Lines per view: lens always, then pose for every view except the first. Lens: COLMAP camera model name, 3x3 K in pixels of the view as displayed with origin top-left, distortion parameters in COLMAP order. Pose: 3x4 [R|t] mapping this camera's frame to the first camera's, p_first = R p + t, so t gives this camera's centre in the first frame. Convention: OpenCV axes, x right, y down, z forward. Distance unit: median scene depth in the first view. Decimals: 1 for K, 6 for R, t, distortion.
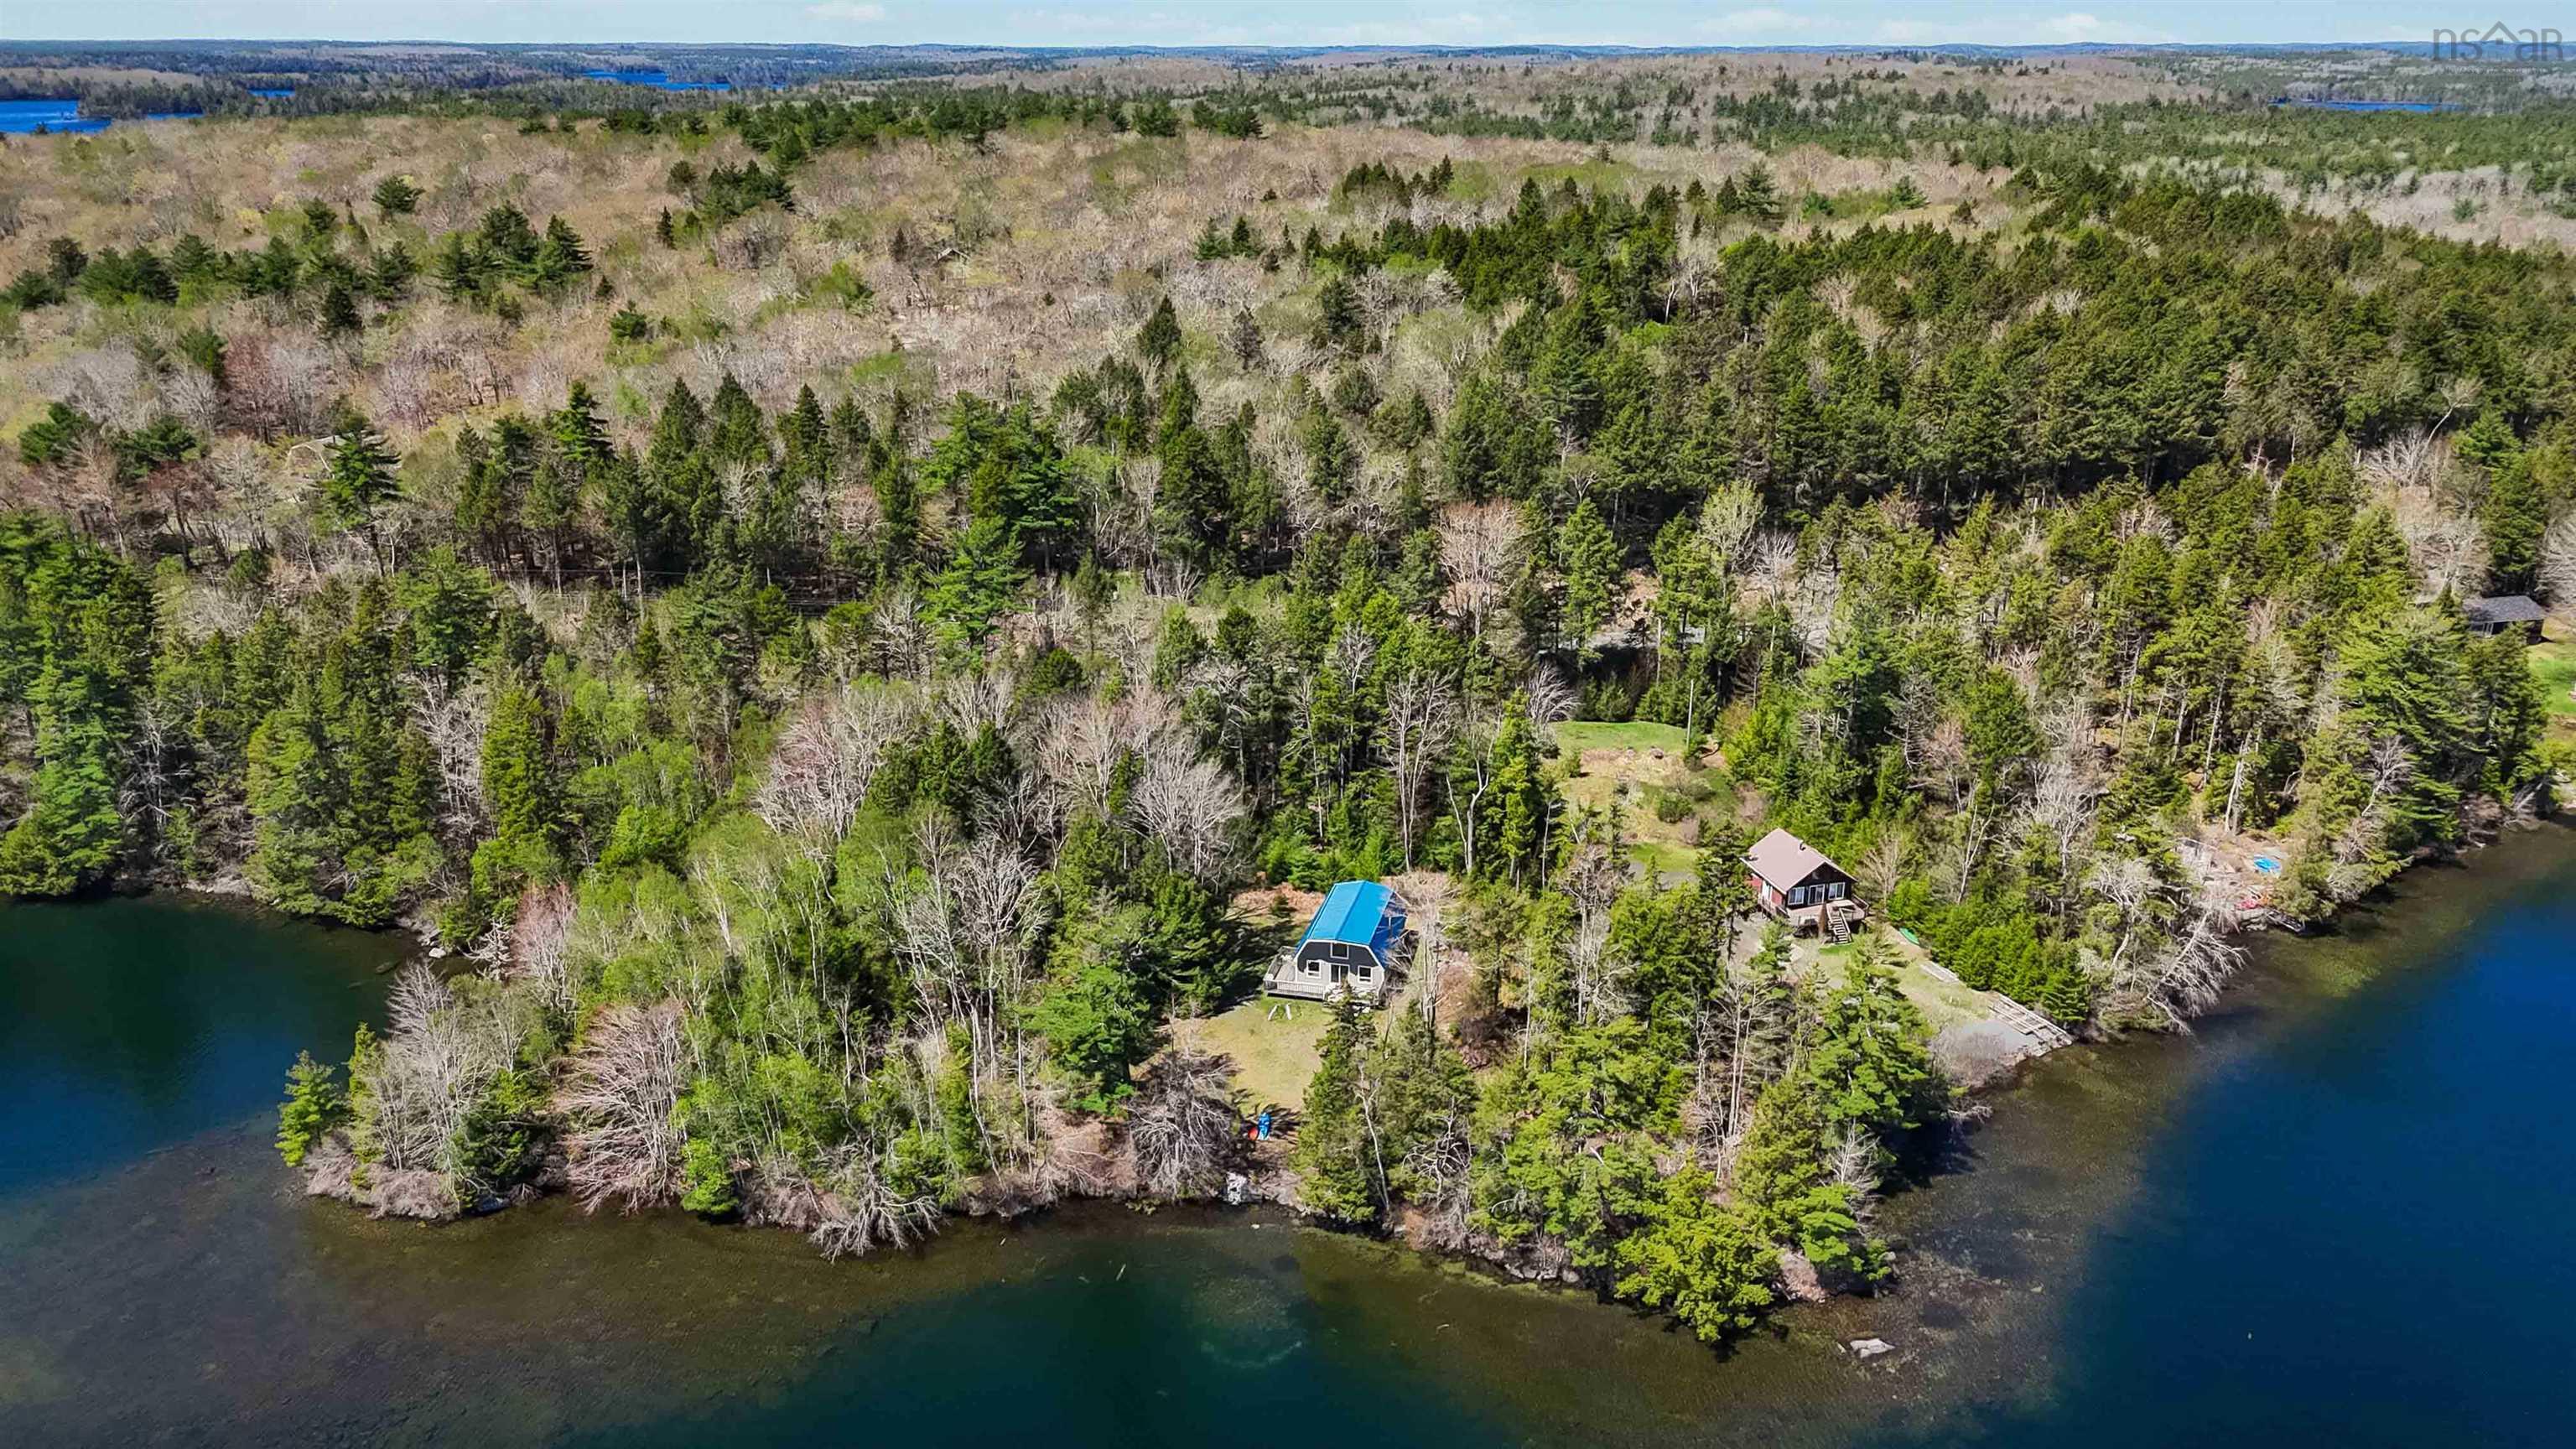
lens RADIAL K [[1885.1, 0, 1288.0], [0, 1885.1, 724.5], [0, 0, 1]] dist [0.155348, -0.295271]
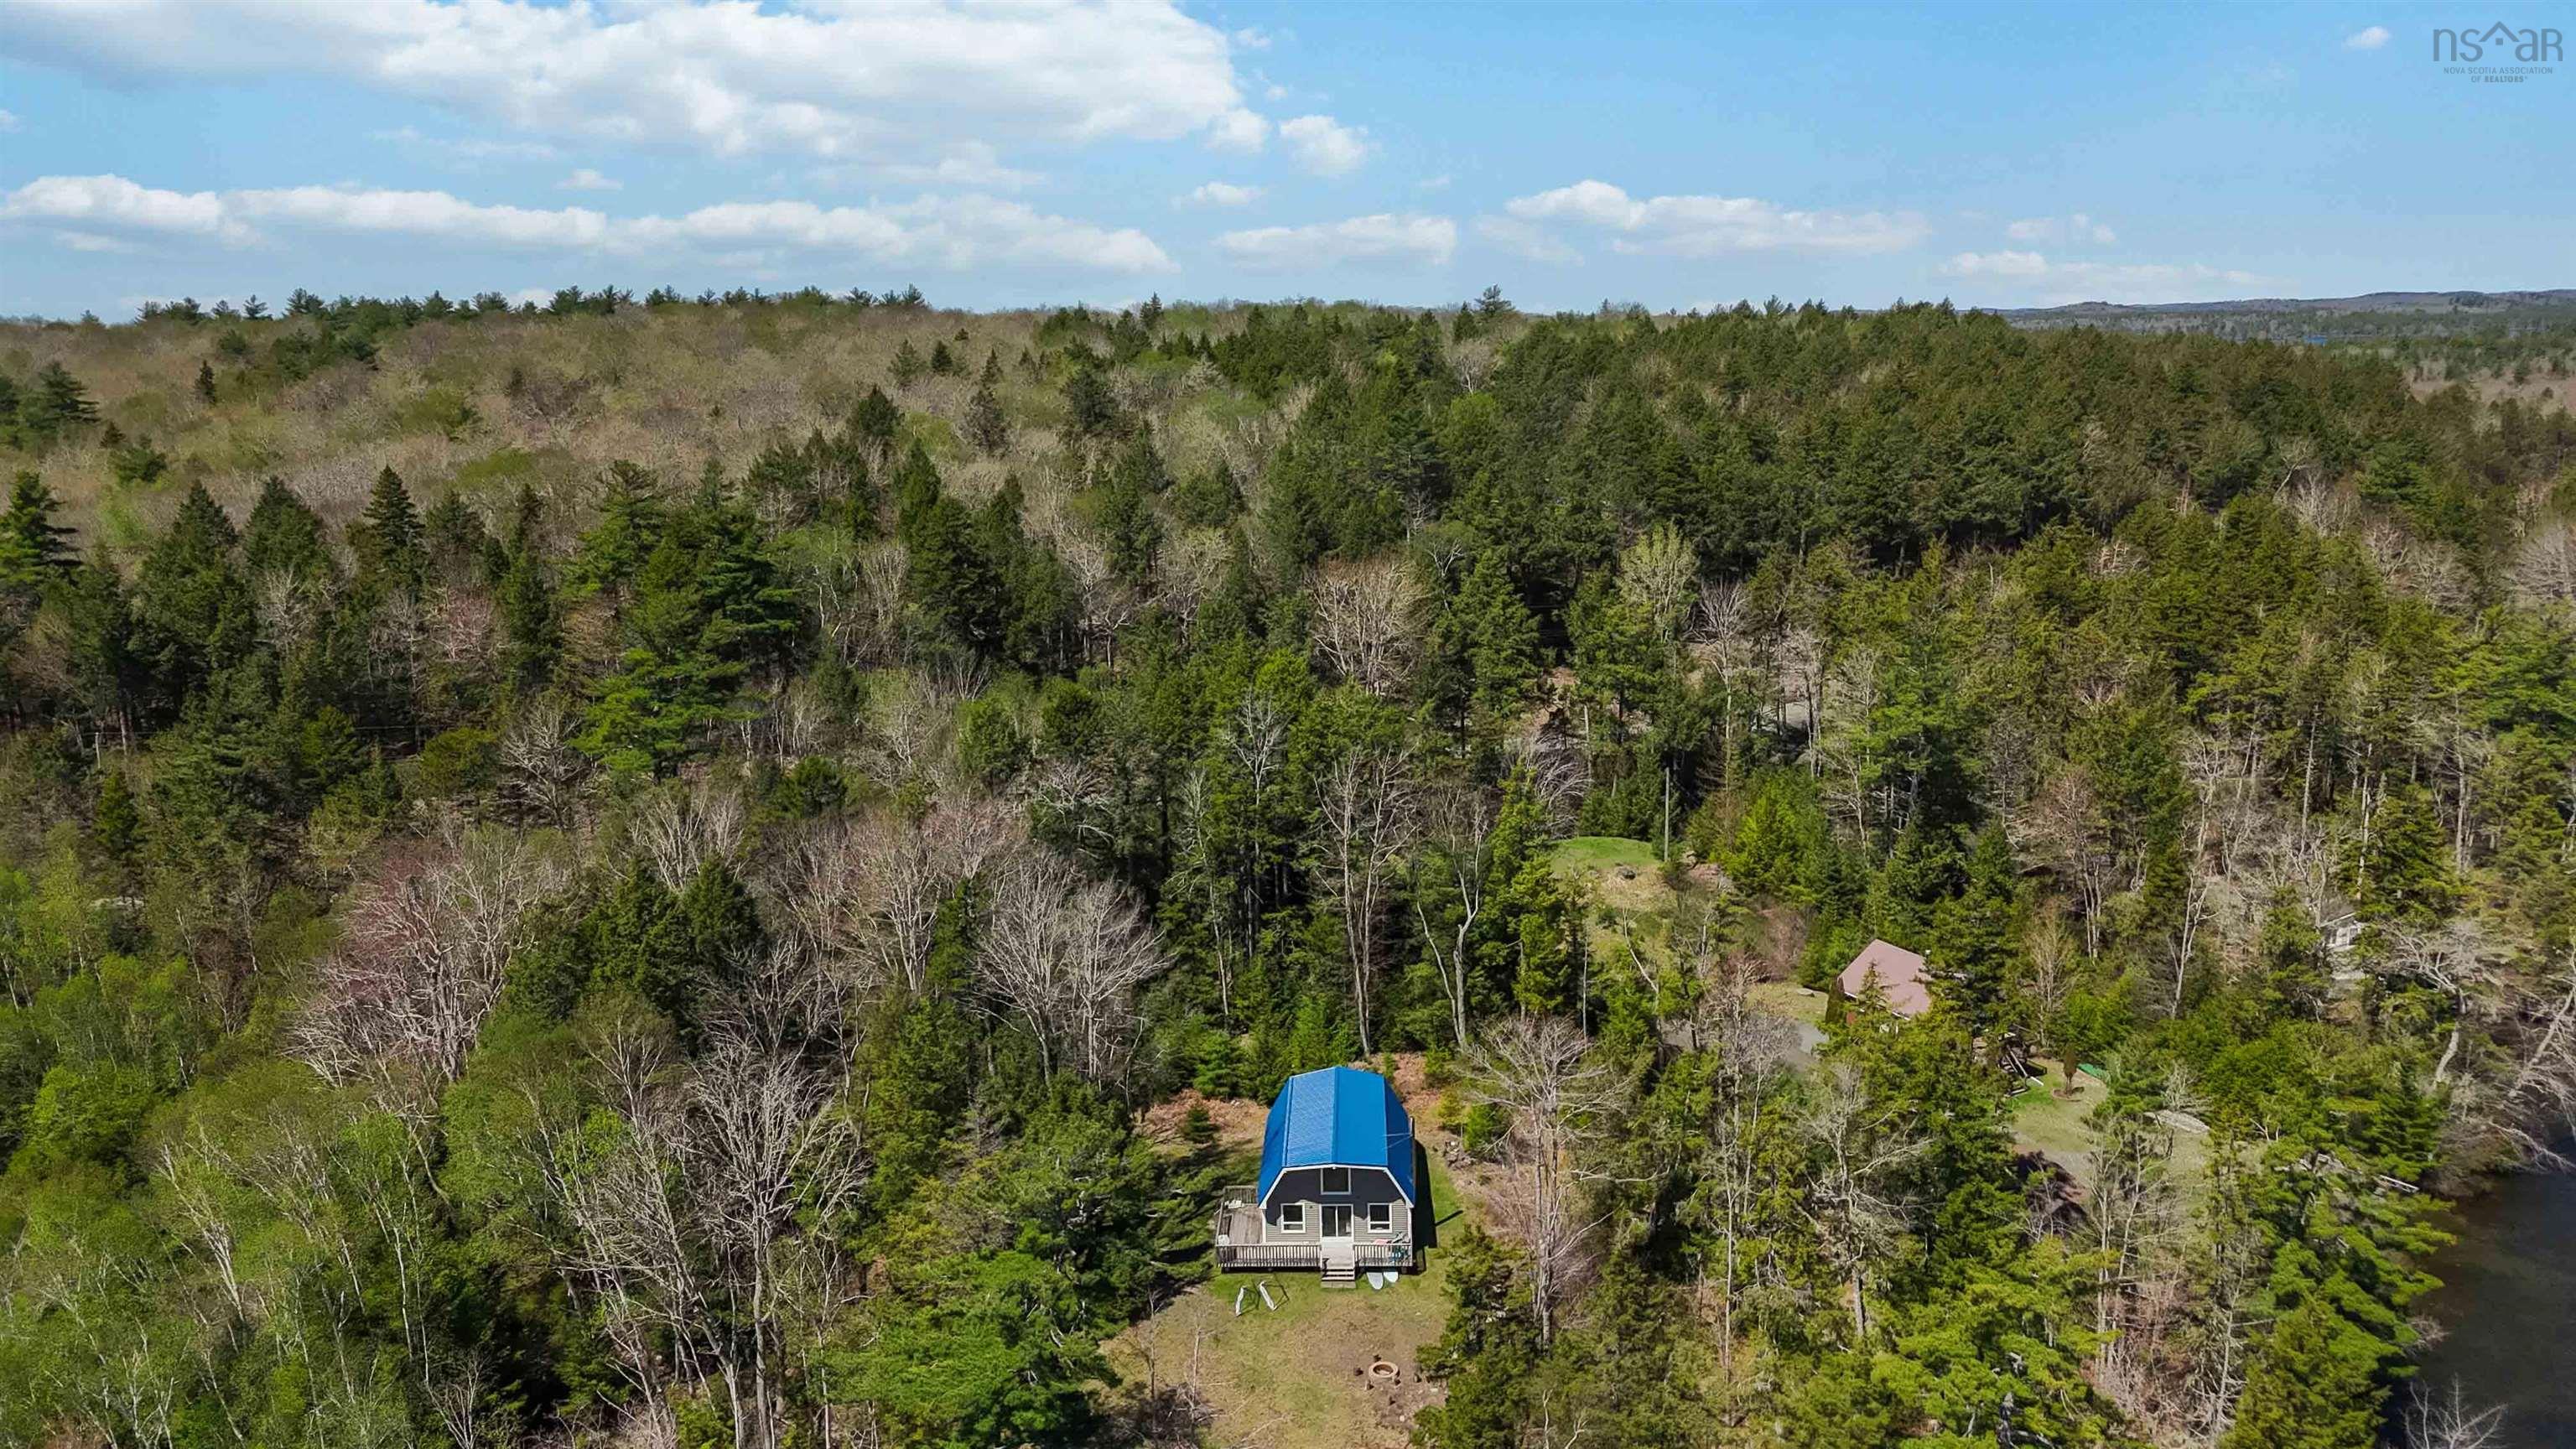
lens RADIAL K [[1850.3, 0, 1288.0], [0, 1850.3, 724.5], [0, 0, 1]] dist [0.073220, -0.064904]
pose [[0.979797, -0.063868, 0.189523, -0.078693], [0.088170, 0.988520, -0.122697, 0.039965], [-0.179511, 0.136928, 0.974180, 0.344425]]
